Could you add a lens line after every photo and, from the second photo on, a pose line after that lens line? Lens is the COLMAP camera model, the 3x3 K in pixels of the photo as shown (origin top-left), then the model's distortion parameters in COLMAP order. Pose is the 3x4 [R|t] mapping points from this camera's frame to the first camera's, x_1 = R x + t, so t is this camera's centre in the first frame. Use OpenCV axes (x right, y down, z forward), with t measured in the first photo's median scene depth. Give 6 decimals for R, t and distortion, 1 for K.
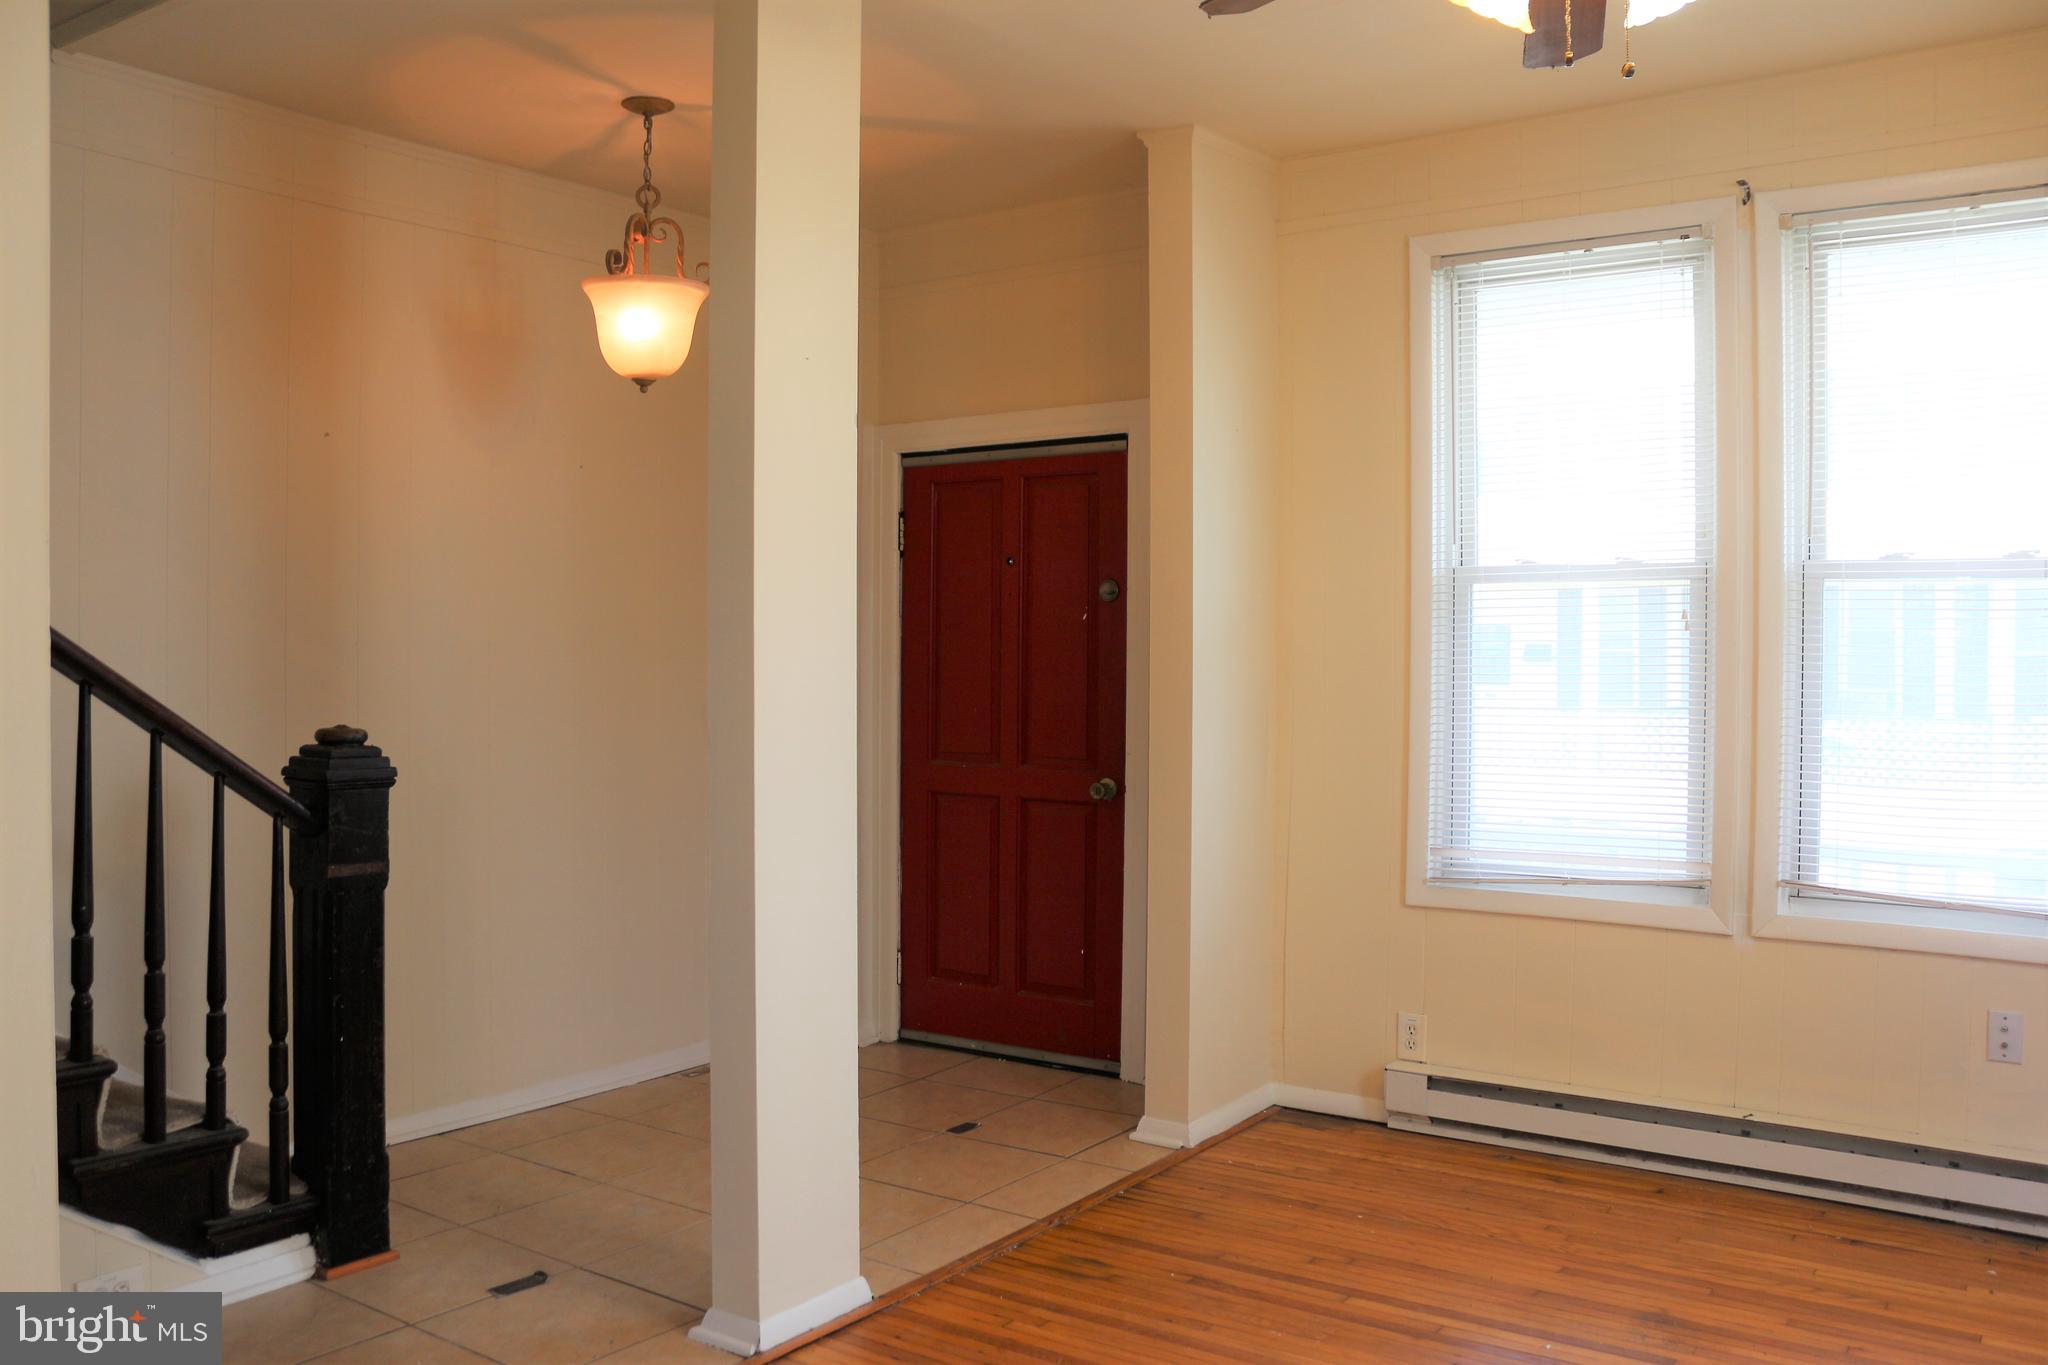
lens RADIAL K [[1776.2, 0, 1033.8], [0, 1776.2, 668.1], [0, 0, 1]] dist [-0.083534, 0.039494]
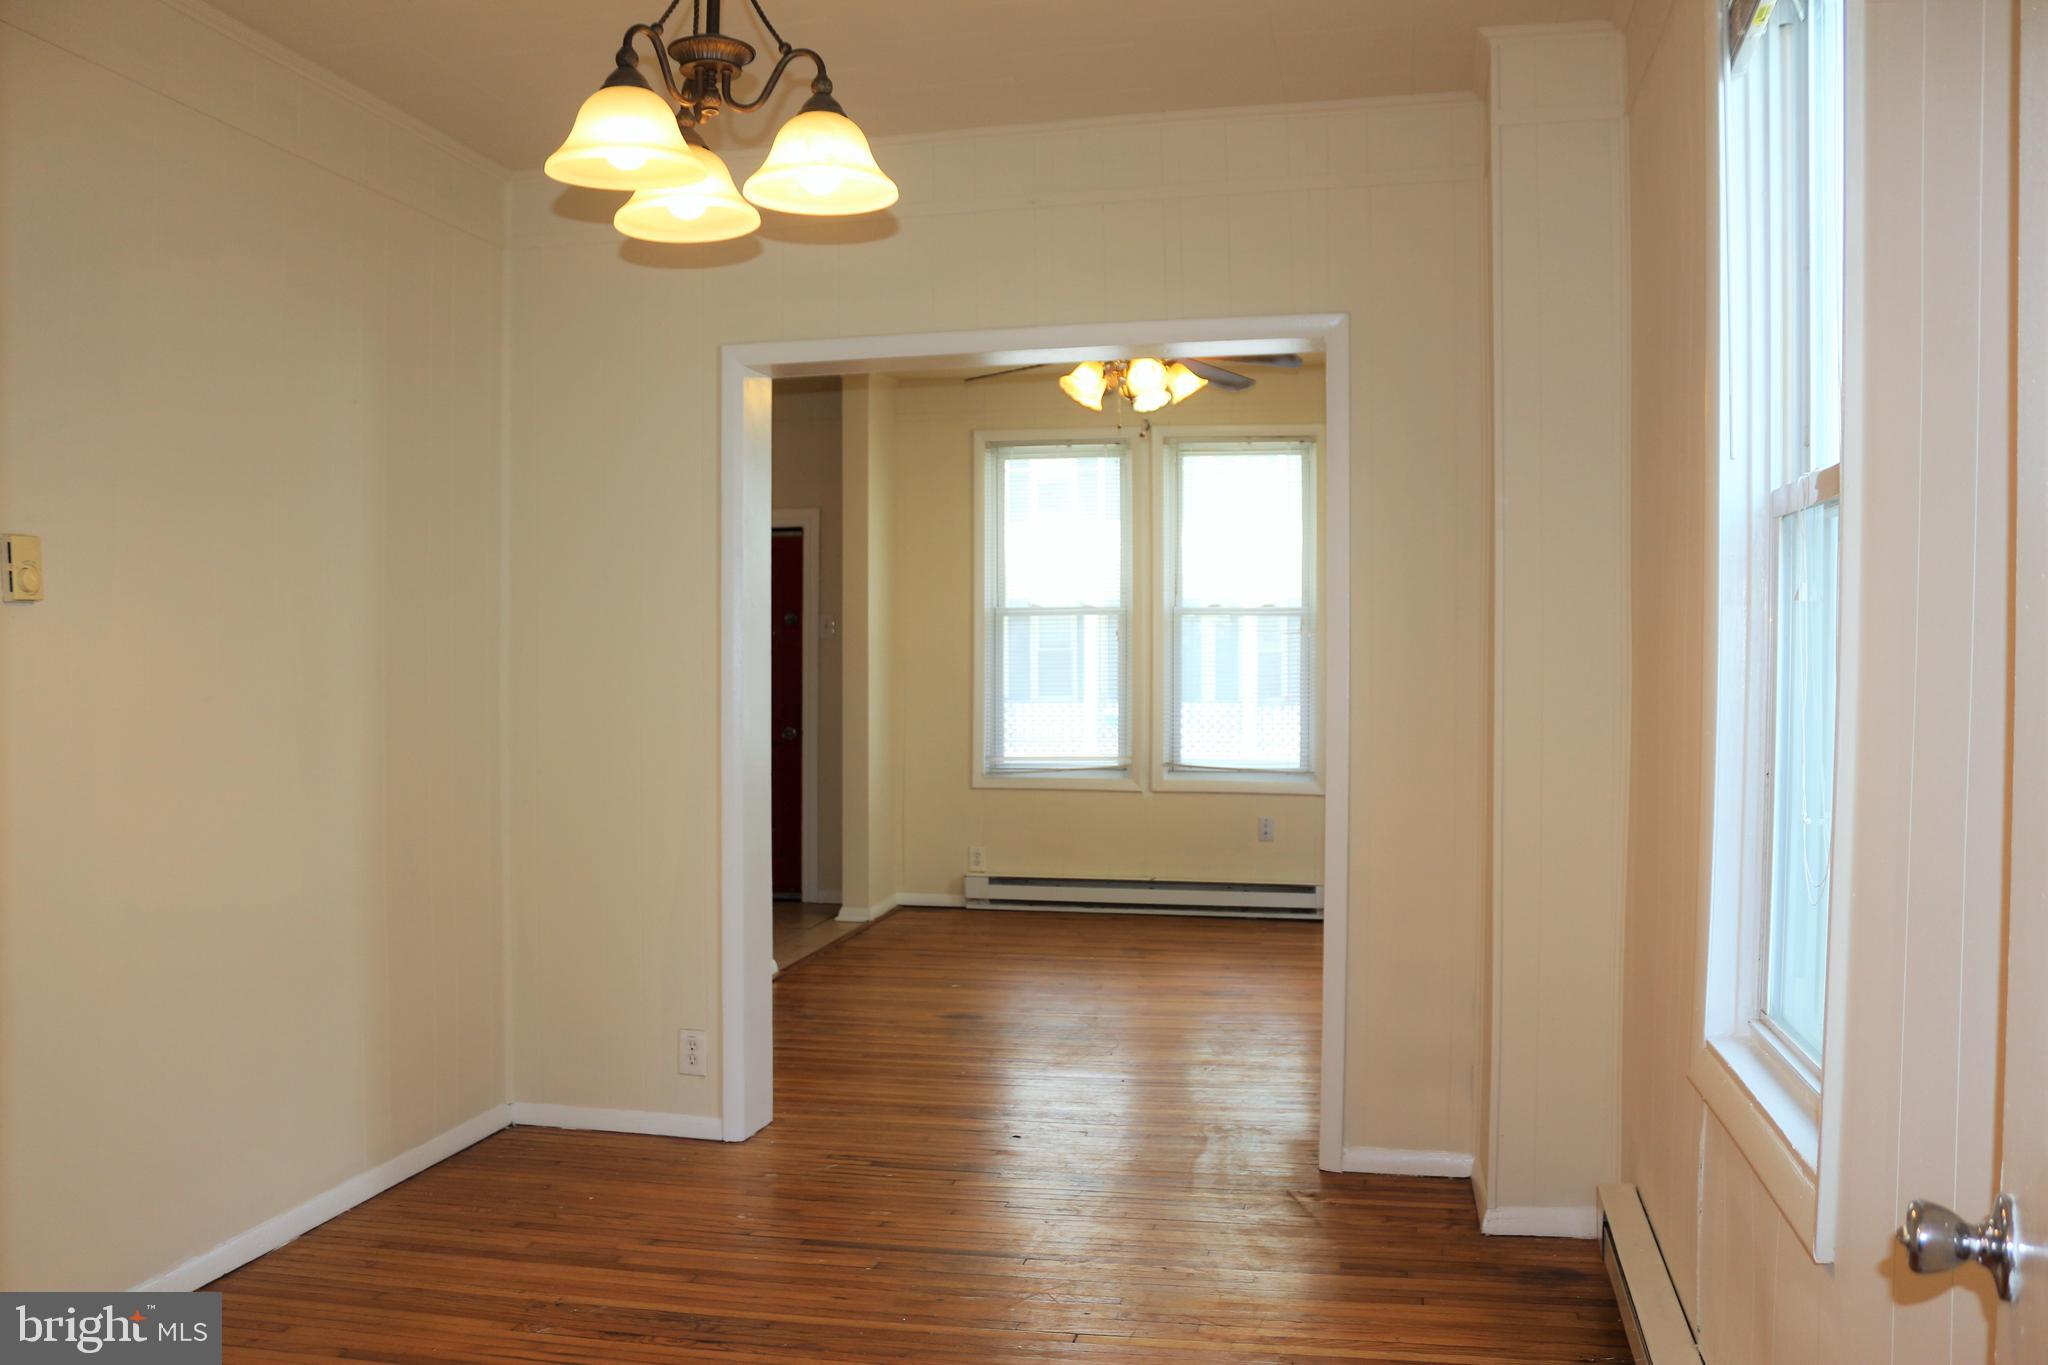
lens RADIAL K [[1776.2, 0, 1018.4], [0, 1776.2, 680.1], [0, 0, 1]] dist [-0.083534, 0.039494]
pose [[0.921884, -0.009971, 0.387338, -0.494009], [0.009295, 0.999950, 0.003618, 0.014445], [-0.387355, 0.000265, 0.921931, -0.784347]]
